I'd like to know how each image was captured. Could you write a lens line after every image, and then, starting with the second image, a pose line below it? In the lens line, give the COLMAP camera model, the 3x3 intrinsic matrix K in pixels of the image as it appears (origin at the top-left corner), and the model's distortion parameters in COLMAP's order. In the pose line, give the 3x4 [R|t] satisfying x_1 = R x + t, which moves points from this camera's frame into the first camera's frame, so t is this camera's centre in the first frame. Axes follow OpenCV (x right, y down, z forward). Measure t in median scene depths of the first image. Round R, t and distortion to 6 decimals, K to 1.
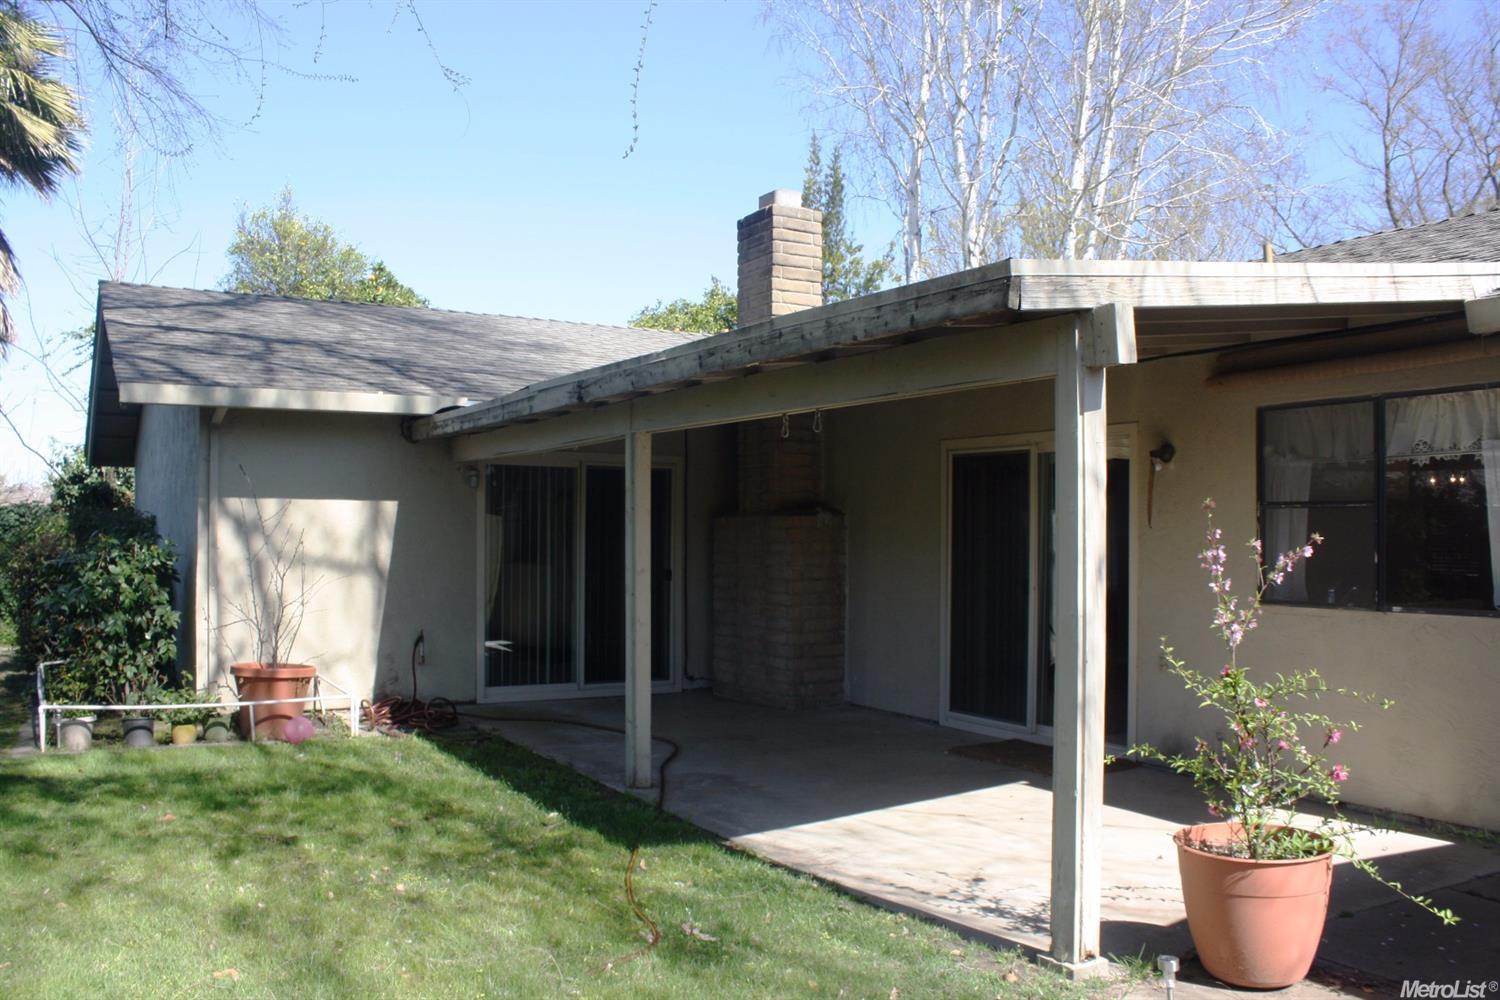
lens RADIAL K [[1255.9, 0, 726.2], [0, 1255.9, 506.0], [0, 0, 1]] dist [-0.165502, 0.145761]
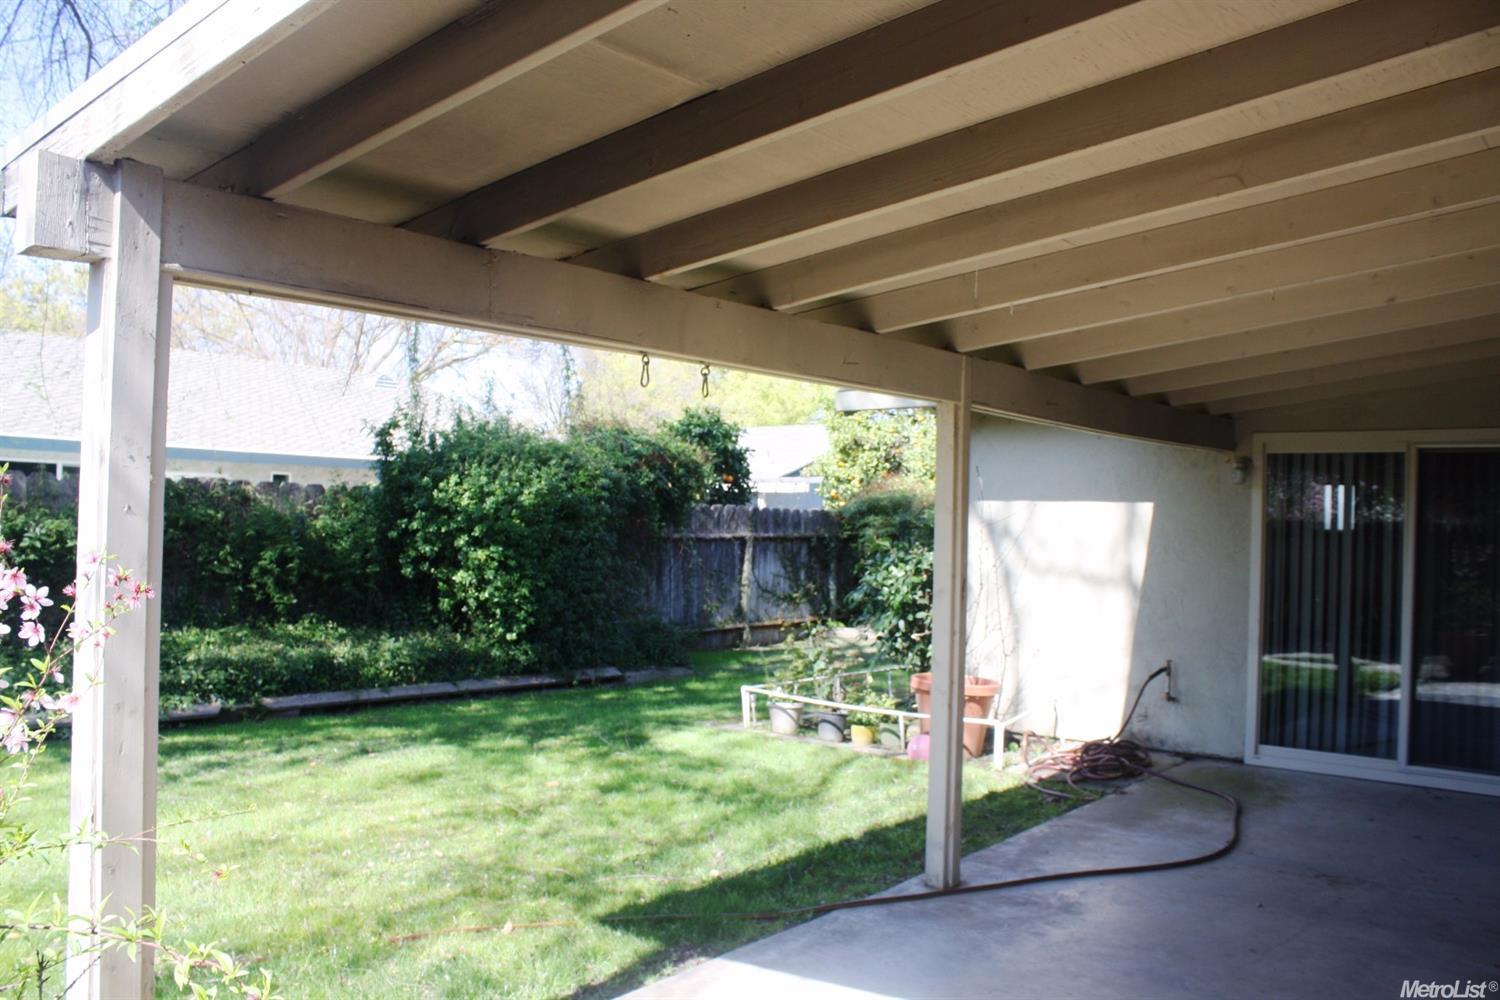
lens RADIAL K [[1255.9, 0, 726.2], [0, 1255.9, 506.0], [0, 0, 1]] dist [-0.165502, 0.145761]
pose [[0.357107, -0.004434, -0.934053, 0.467209], [-0.000581, 0.999987, -0.004969, 0.002799], [0.934063, 0.002317, 0.357100, 0.507146]]
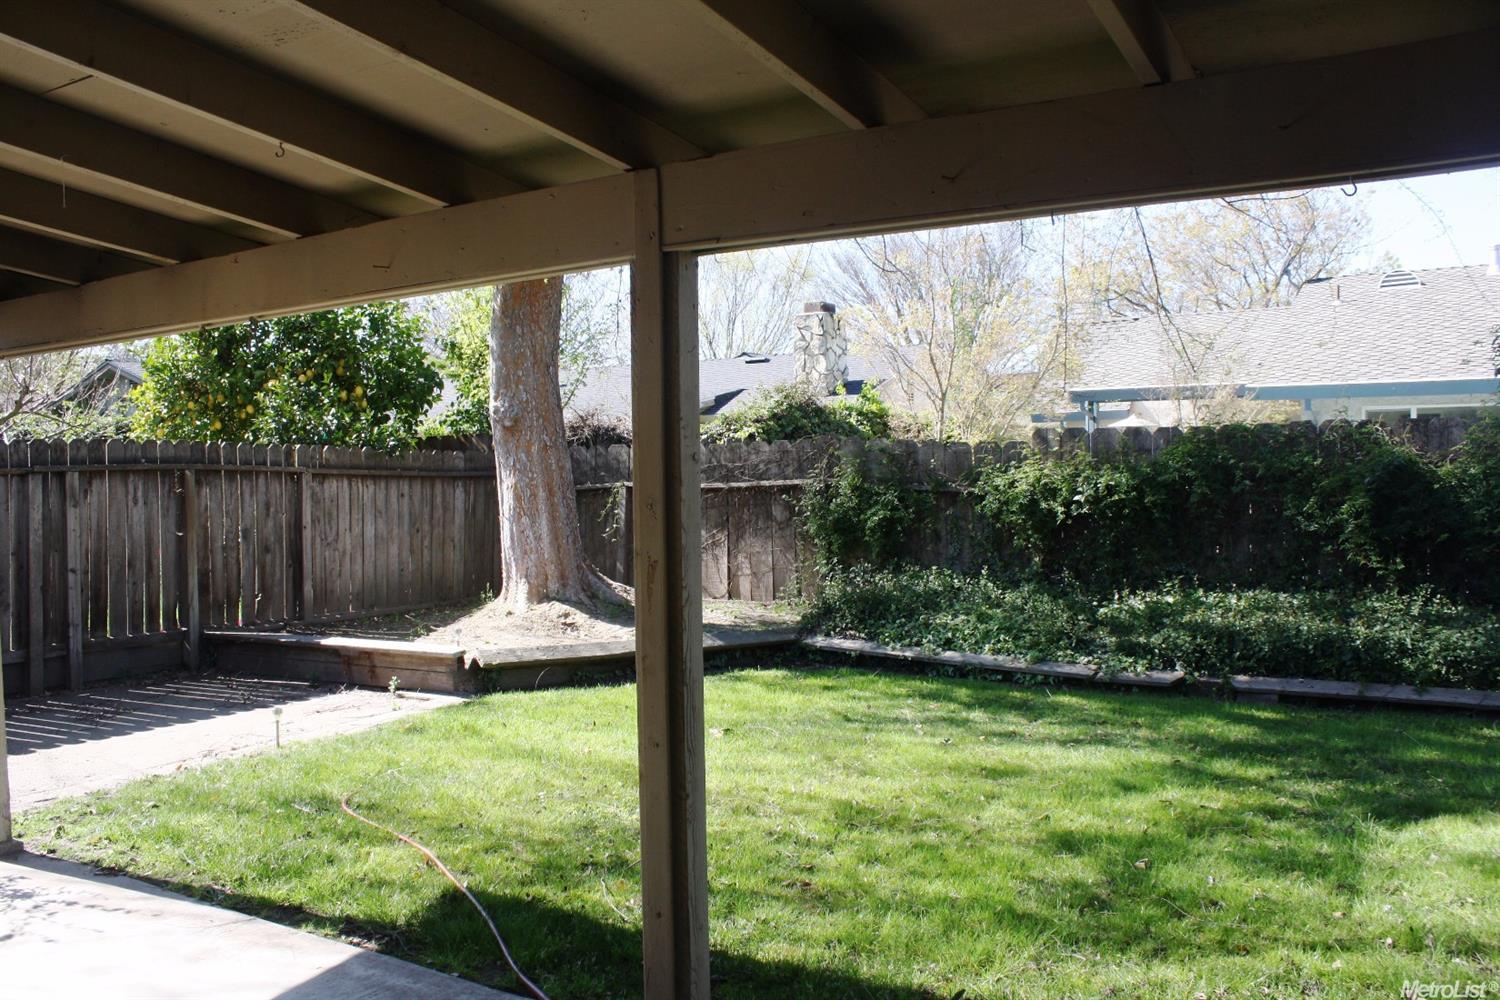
lens RADIAL K [[1255.9, 0, 726.2], [0, 1255.9, 506.0], [0, 0, 1]] dist [-0.165502, 0.145761]
pose [[-0.880702, 0.028049, -0.472840, 0.091957], [0.027463, 0.999590, 0.008144, 0.020554], [0.472874, -0.005813, -0.881111, 1.135148]]
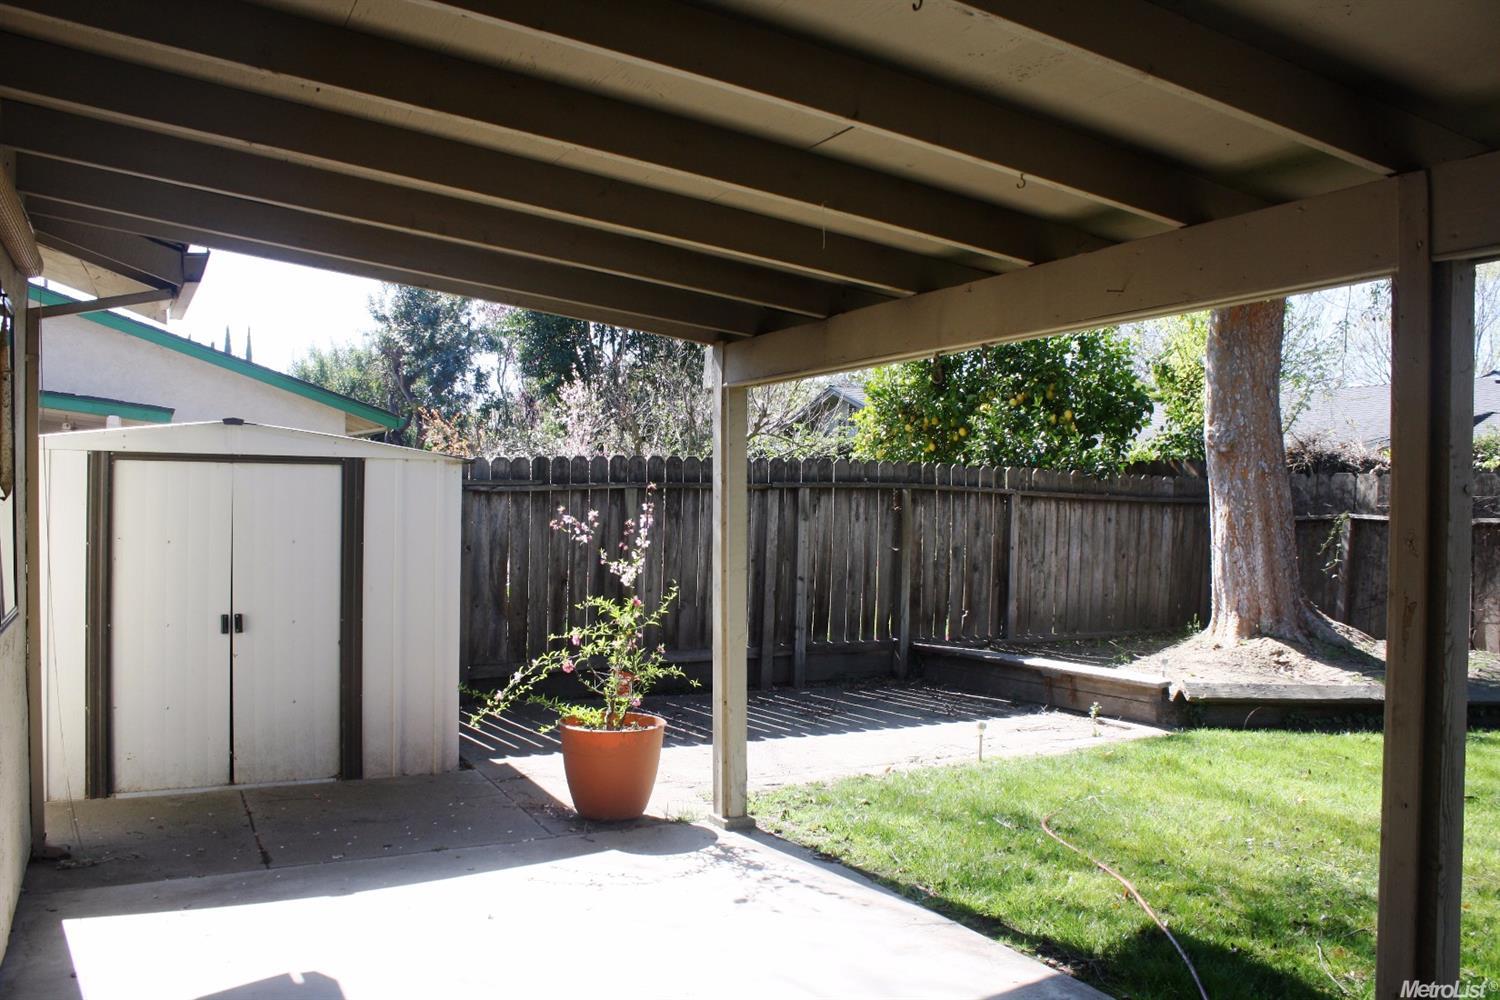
lens RADIAL K [[1255.9, 0, 726.2], [0, 1255.9, 506.0], [0, 0, 1]] dist [-0.165502, 0.145761]
pose [[-0.998287, -0.008805, 0.057843, 0.099875], [-0.009735, 0.999827, -0.015826, 0.020308], [-0.057694, -0.016362, -0.998200, 1.133958]]
